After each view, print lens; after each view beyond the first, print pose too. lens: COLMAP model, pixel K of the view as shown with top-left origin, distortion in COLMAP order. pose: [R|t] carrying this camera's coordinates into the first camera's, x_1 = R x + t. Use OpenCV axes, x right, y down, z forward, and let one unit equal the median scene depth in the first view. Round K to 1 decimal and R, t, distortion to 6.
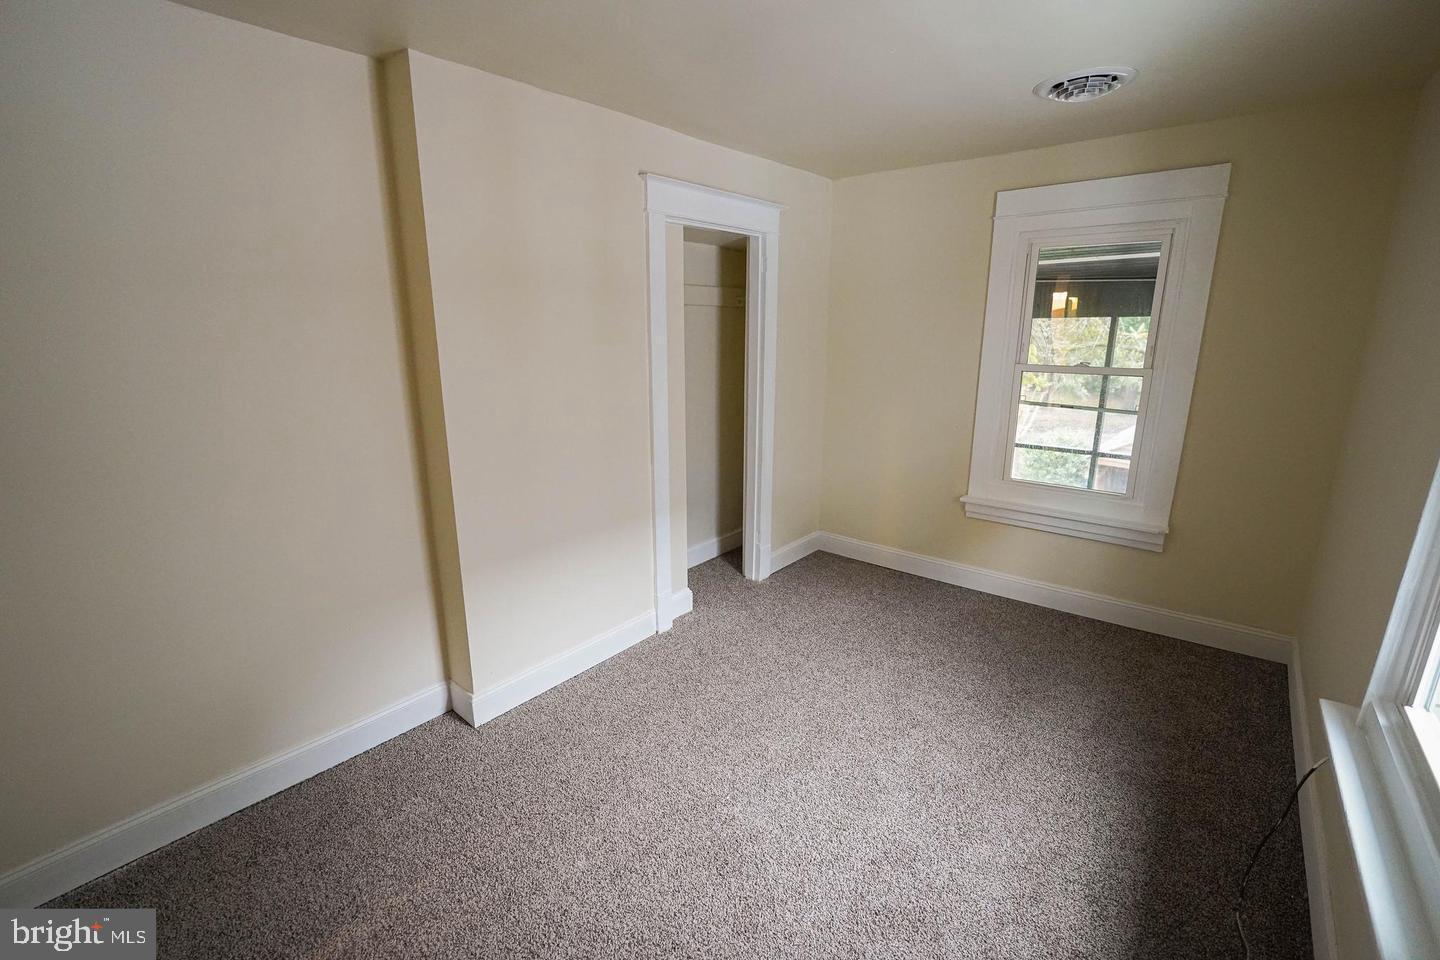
lens RADIAL K [[628.9, 0, 720.0], [0, 628.9, 480.0], [0, 0, 1]] dist [-0.014862, -0.000114]
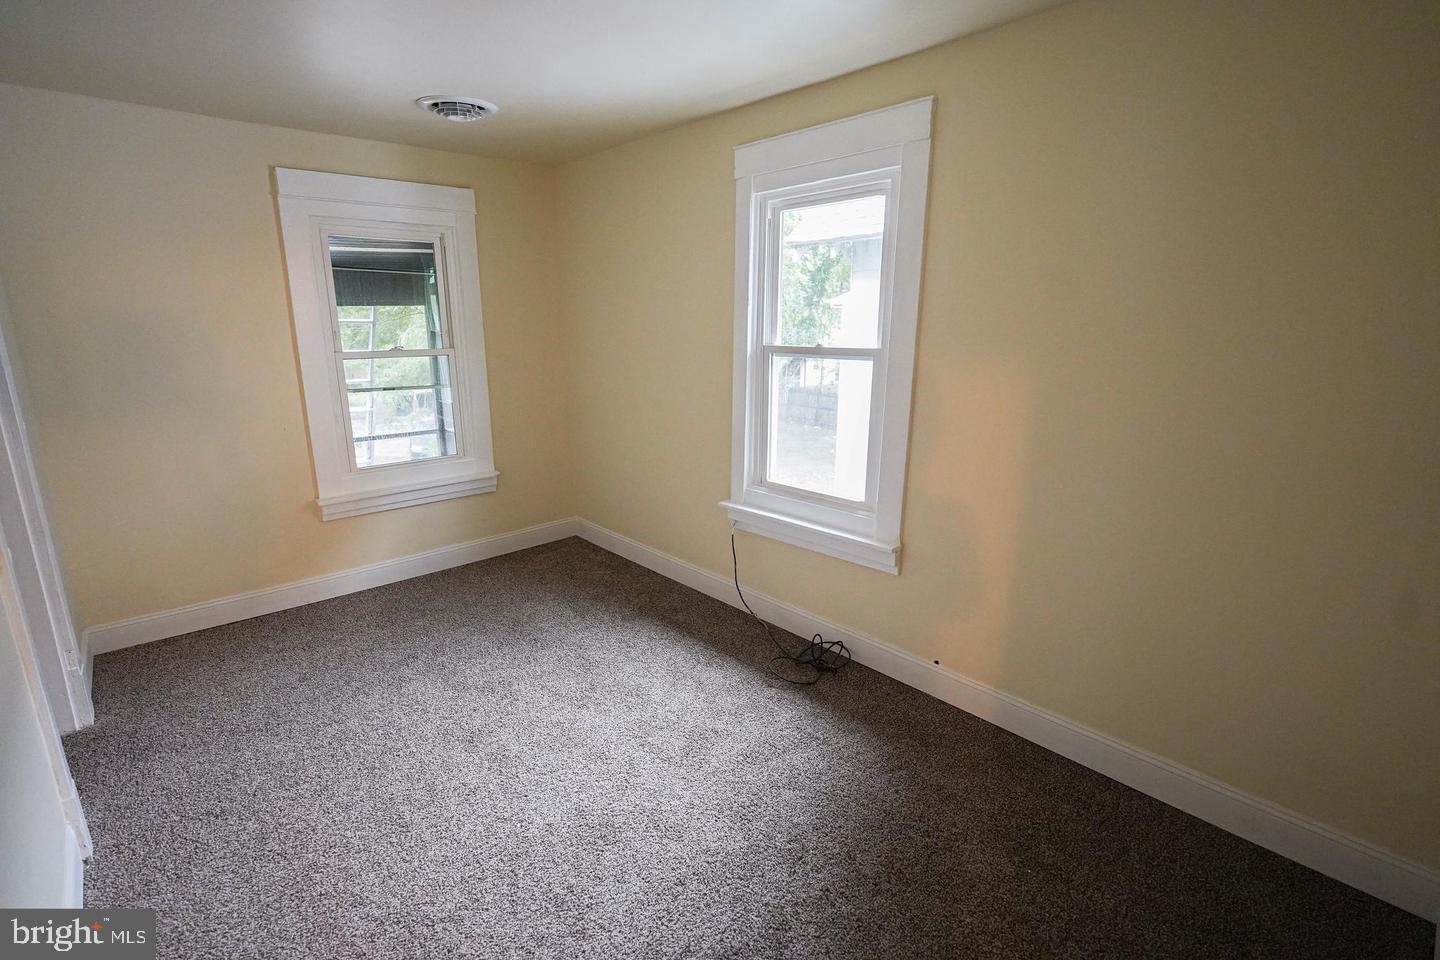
lens RADIAL K [[659.4, 0, 720.0], [0, 659.4, 480.0], [0, 0, 1]] dist [-0.002634, -0.000302]
pose [[0.140295, -0.236808, 0.961374, -0.488532], [0.230699, 0.952070, 0.200850, -0.066020], [-0.962858, 0.193610, 0.188202, 0.282719]]
